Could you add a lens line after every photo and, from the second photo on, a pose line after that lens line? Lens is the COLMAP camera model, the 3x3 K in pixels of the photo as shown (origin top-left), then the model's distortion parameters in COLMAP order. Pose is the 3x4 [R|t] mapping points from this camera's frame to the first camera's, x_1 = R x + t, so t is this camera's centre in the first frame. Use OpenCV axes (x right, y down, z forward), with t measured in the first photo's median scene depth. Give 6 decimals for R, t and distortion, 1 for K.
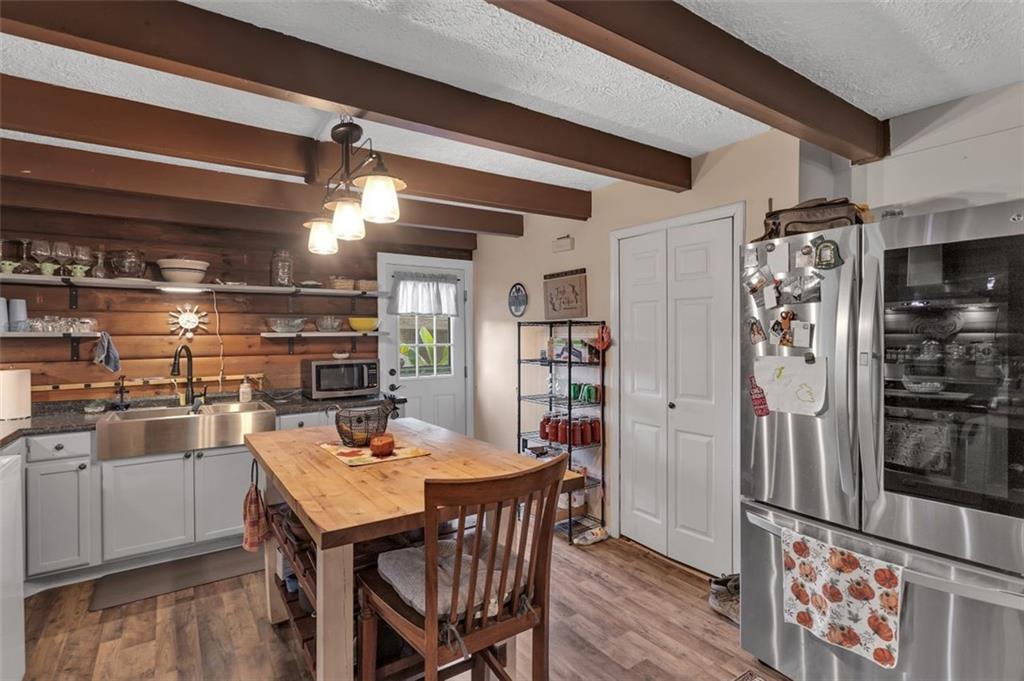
lens RADIAL K [[511.1, 0, 521.8], [0, 511.1, 337.6], [0, 0, 1]] dist [-0.000927, 0.007206]
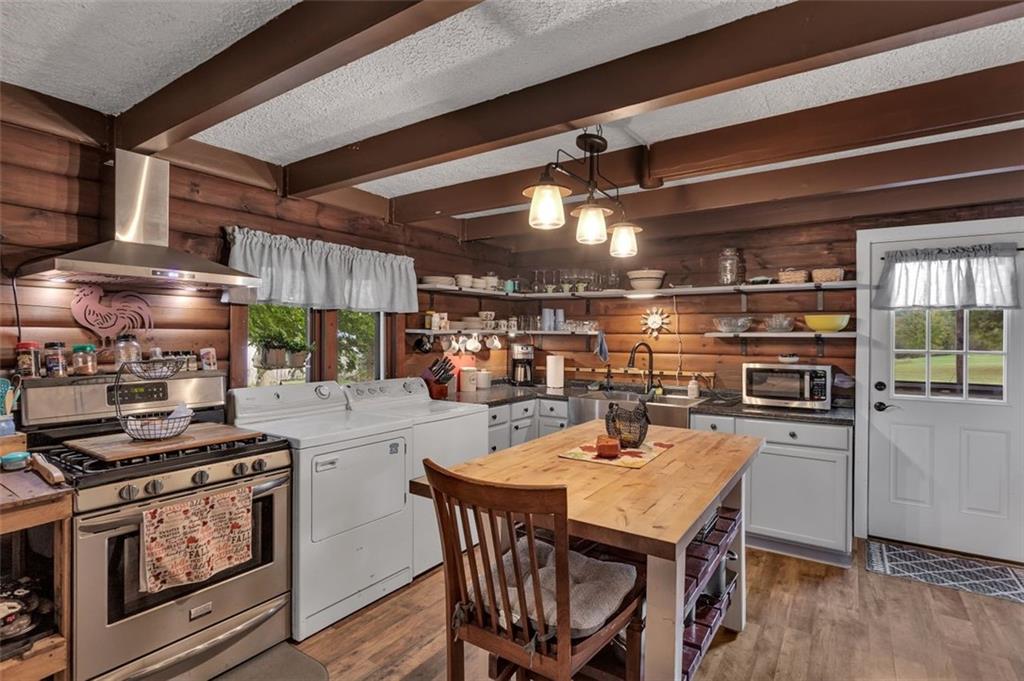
lens RADIAL K [[511.1, 0, 487.0], [0, 511.1, 335.6], [0, 0, 1]] dist [-0.000927, 0.007206]
pose [[0.345733, 0.012938, -0.938244, 0.342101], [-0.014632, 0.999858, 0.008396, -0.006046], [0.938219, 0.010826, 0.345873, 0.260835]]
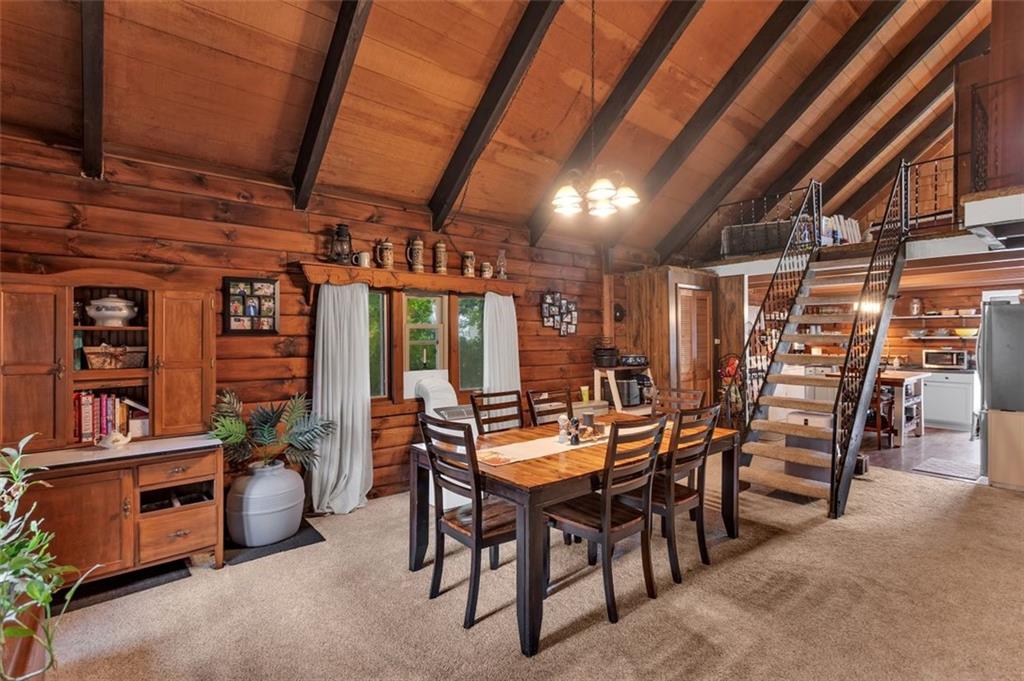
lens RADIAL K [[428.6, 0, 545.6], [0, 428.6, 339.9], [0, 0, 1]] dist [-0.001782, -0.000052]
pose [[0.083140, 0.011615, -0.996470, 1.411402], [-0.009666, 0.999894, 0.010848, -0.000665], [0.996491, 0.008729, 0.083244, -0.834370]]
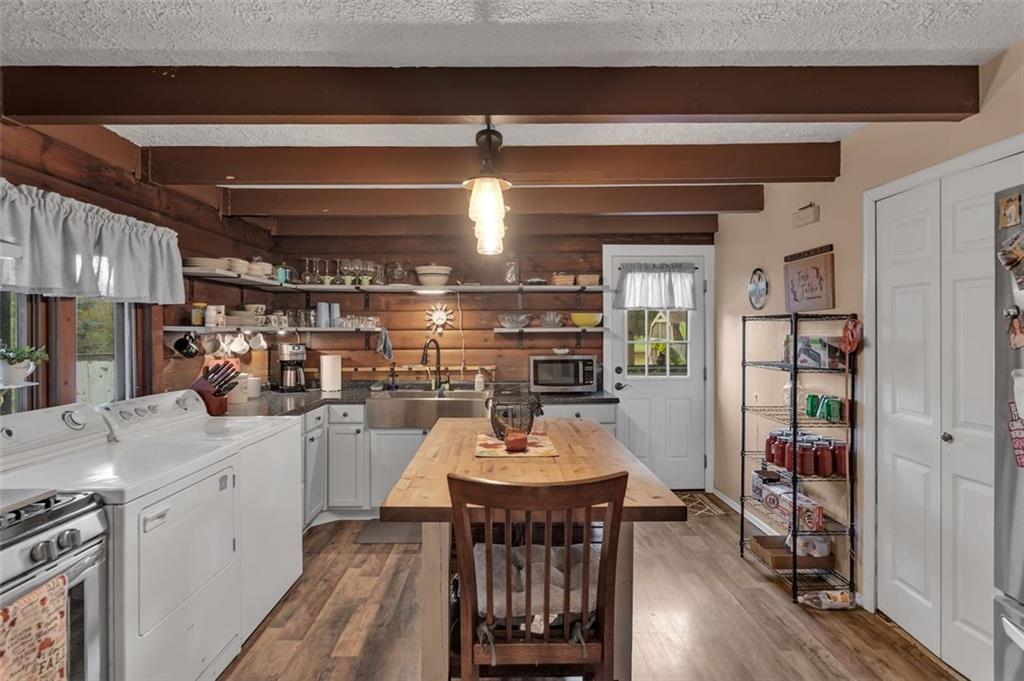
lens RADIAL K [[543.5, 0, 496.1], [0, 543.5, 331.1], [0, 0, 1]] dist [0.003312, 0.005413]
pose [[0.823263, 0.005404, -0.567634, 0.177837], [-0.006901, 0.999976, -0.000490, -0.003052], [0.567618, 0.004321, 0.823281, 0.054031]]
